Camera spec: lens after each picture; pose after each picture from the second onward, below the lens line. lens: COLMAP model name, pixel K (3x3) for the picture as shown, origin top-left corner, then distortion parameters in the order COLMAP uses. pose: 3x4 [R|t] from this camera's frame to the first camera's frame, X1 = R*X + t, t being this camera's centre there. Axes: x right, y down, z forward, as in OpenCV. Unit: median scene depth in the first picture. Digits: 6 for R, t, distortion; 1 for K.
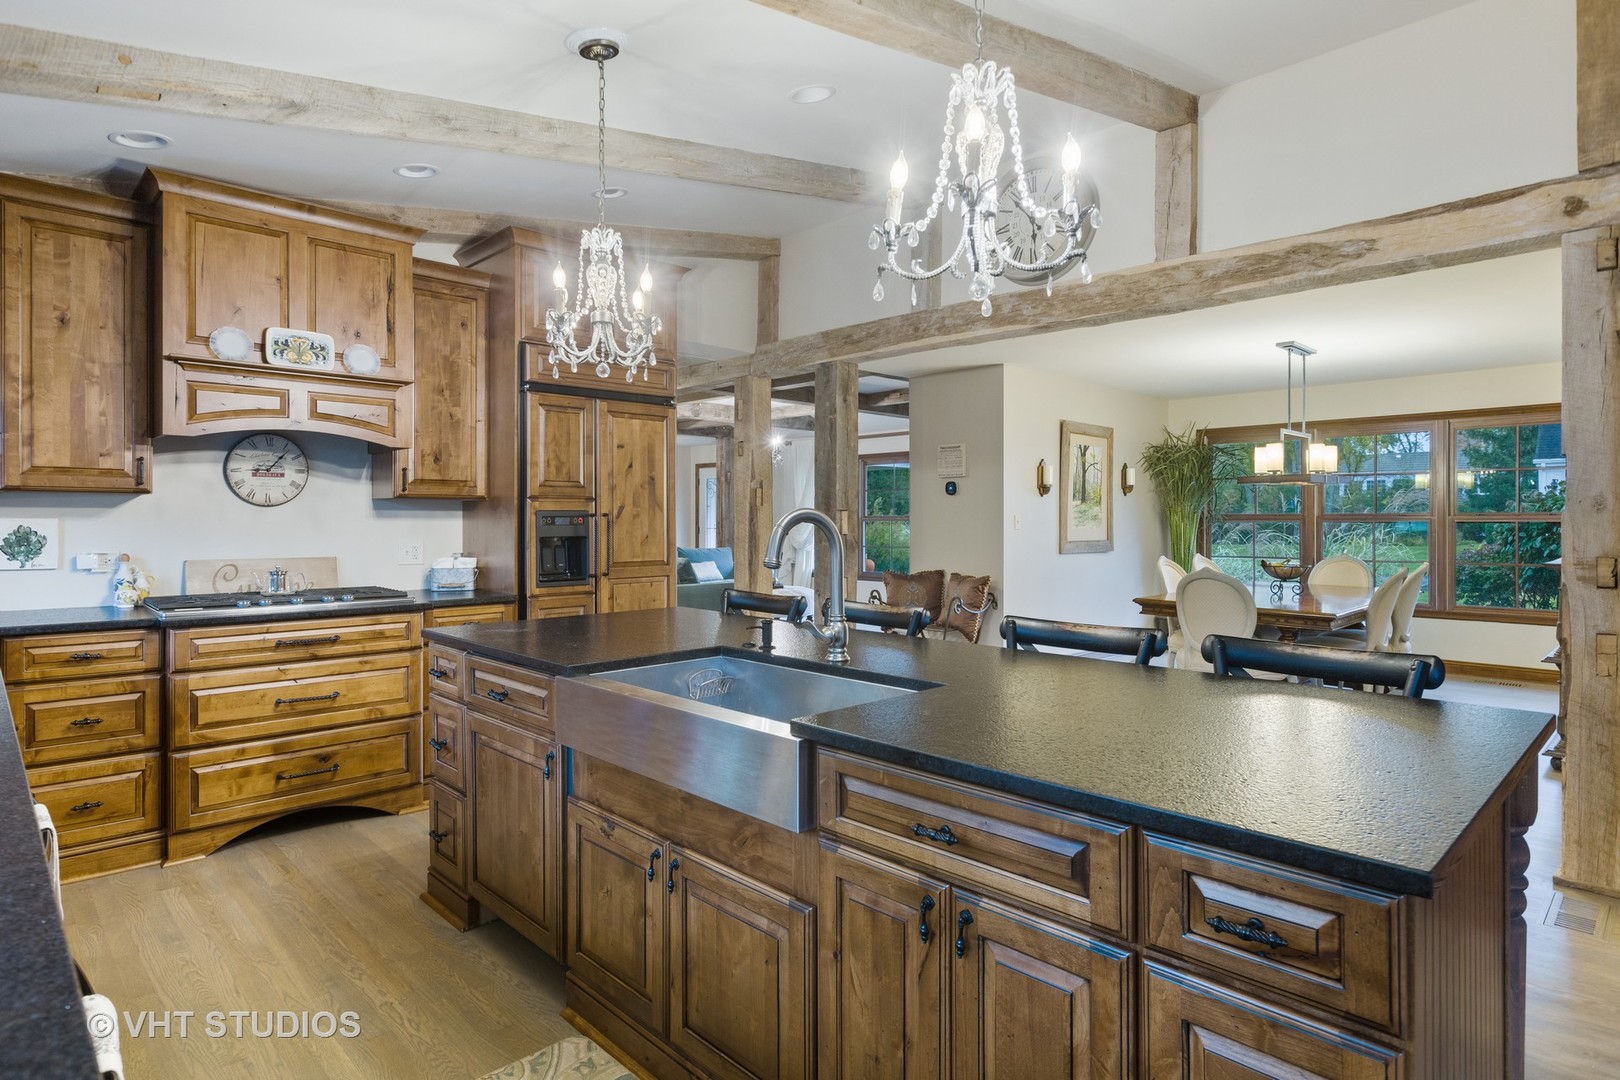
lens RADIAL K [[874.3, 0, 799.8], [0, 874.3, 526.2], [0, 0, 1]] dist [0.005048, -0.000774]
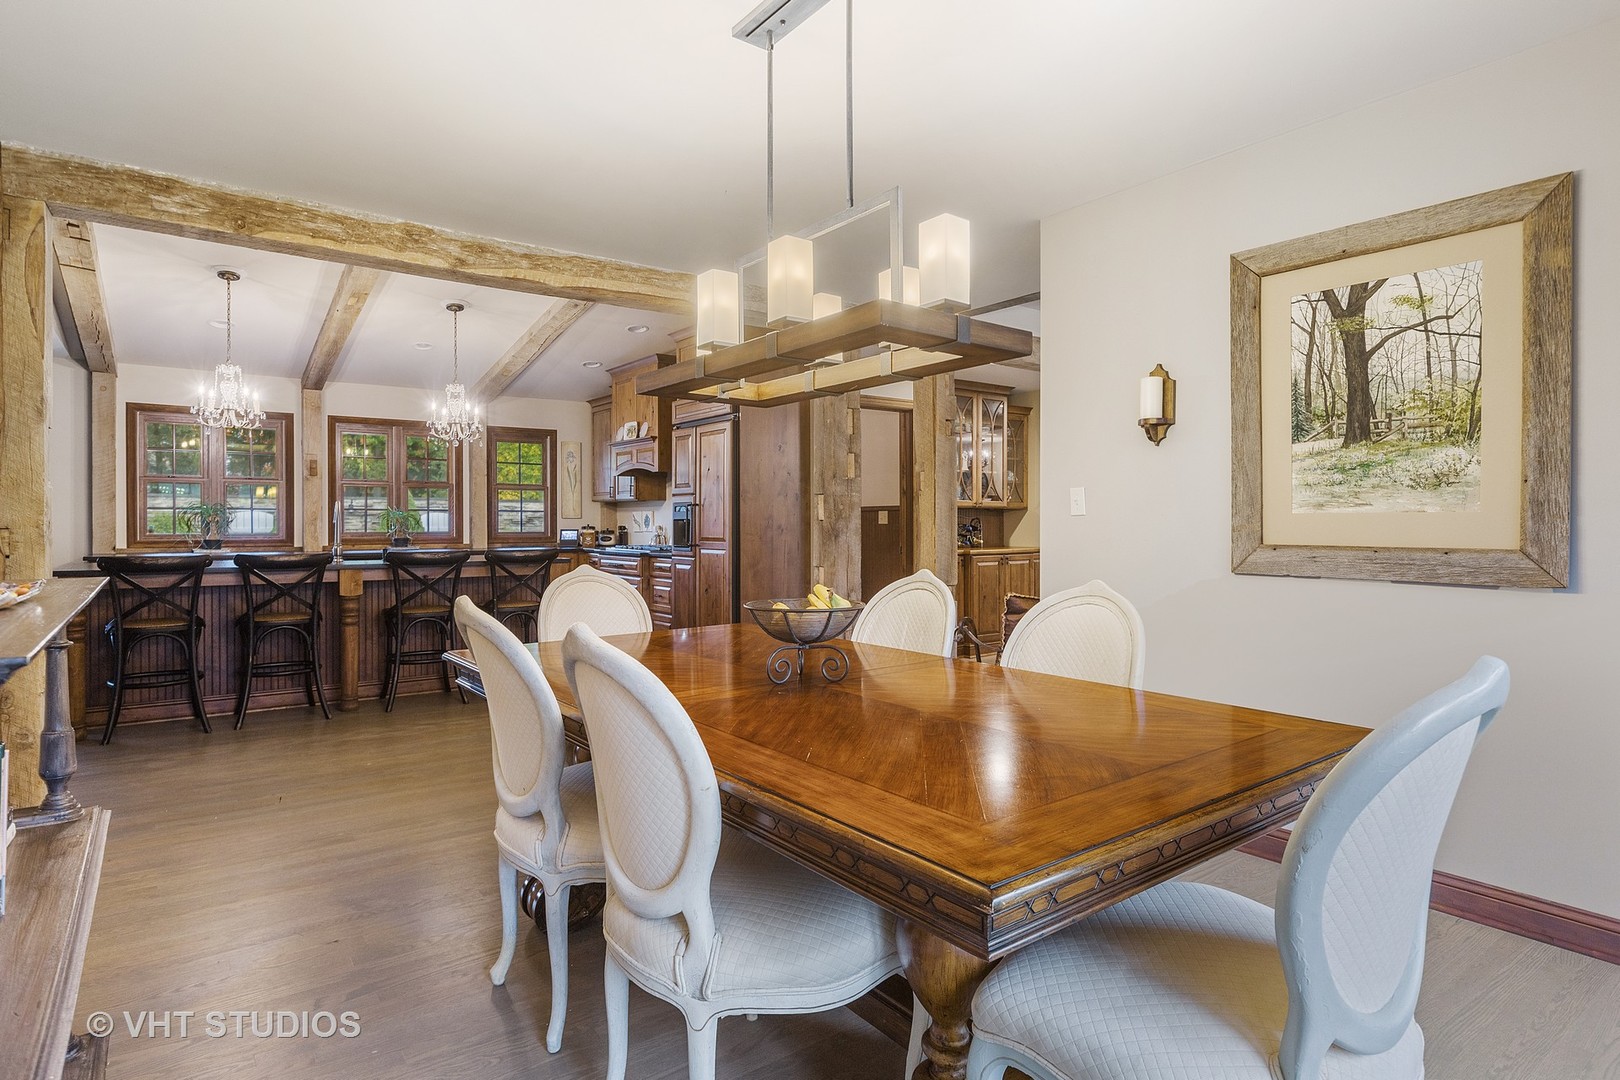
lens RADIAL K [[874.3, 0, 804.6], [0, 874.3, 527.9], [0, 0, 1]] dist [0.005048, -0.000774]
pose [[-0.135813, 0.006528, -0.990713, 1.257530], [-0.007595, 0.999942, 0.007630, 0.013689], [0.990705, 0.008561, -0.135755, 1.436751]]
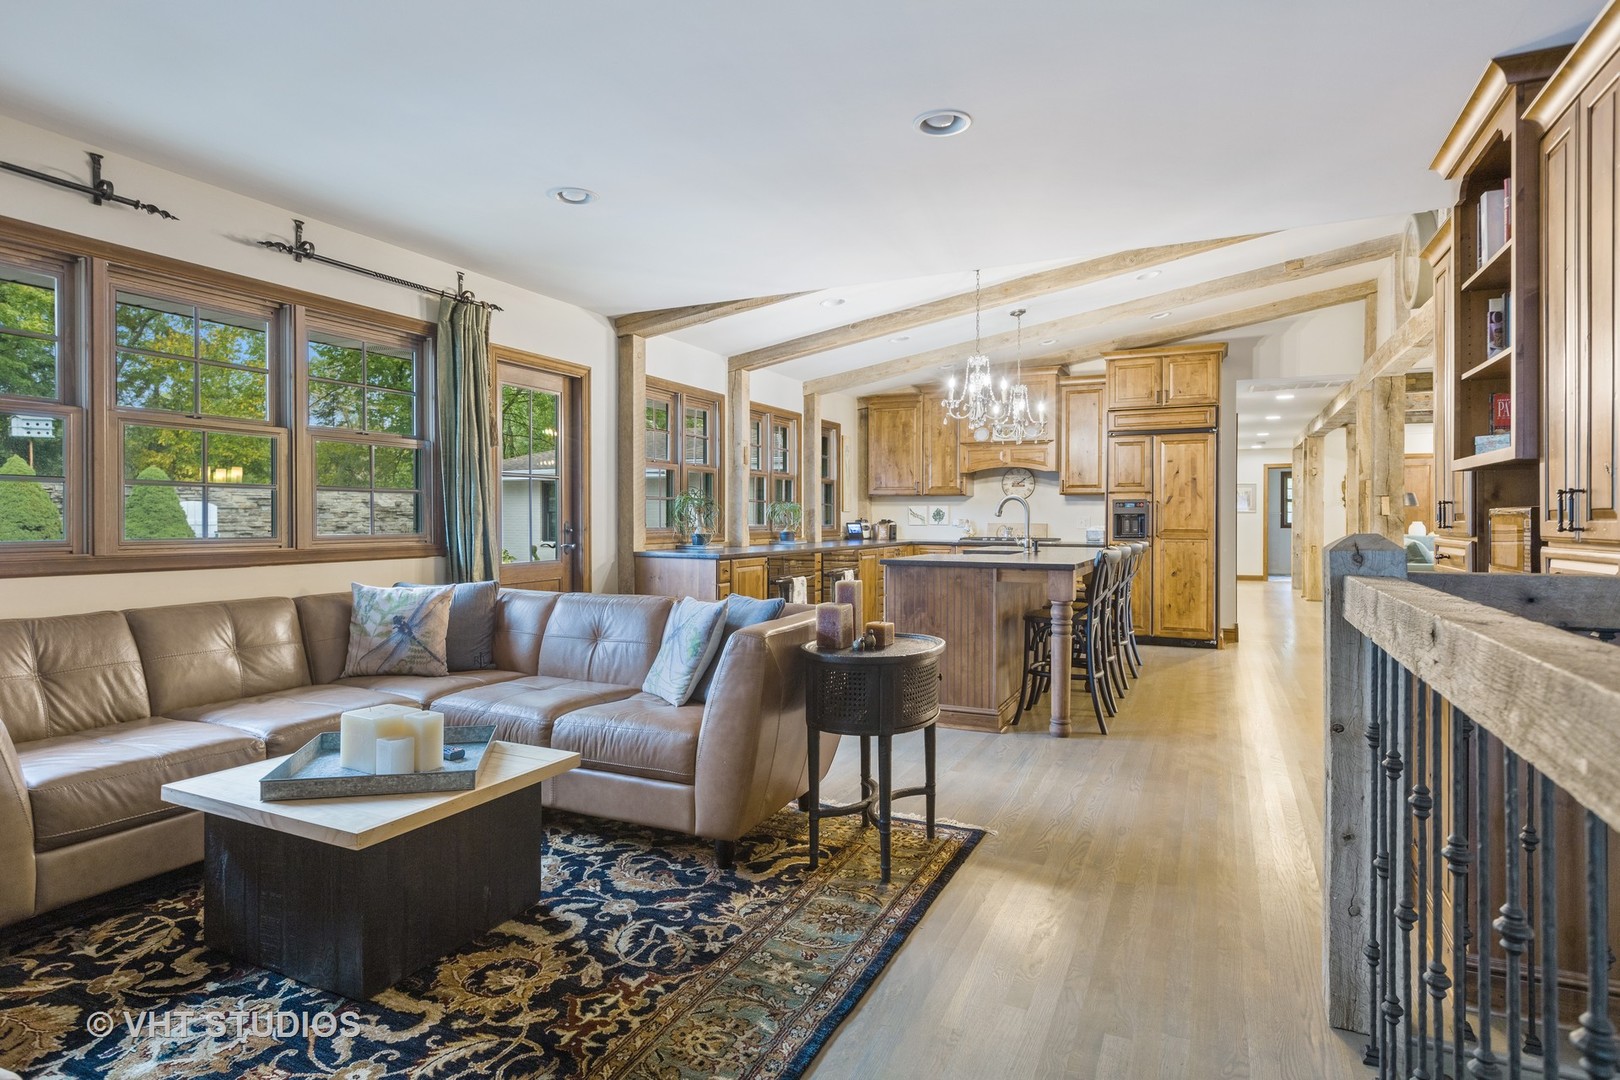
lens RADIAL K [[874.3, 0, 807.5], [0, 874.3, 527.5], [0, 0, 1]] dist [0.005048, -0.000774]
pose [[0.357345, 0.011296, -0.933904, 1.202037], [-0.010555, 0.999912, 0.008056, 0.033124], [0.933913, 0.006978, 0.357433, -0.280643]]
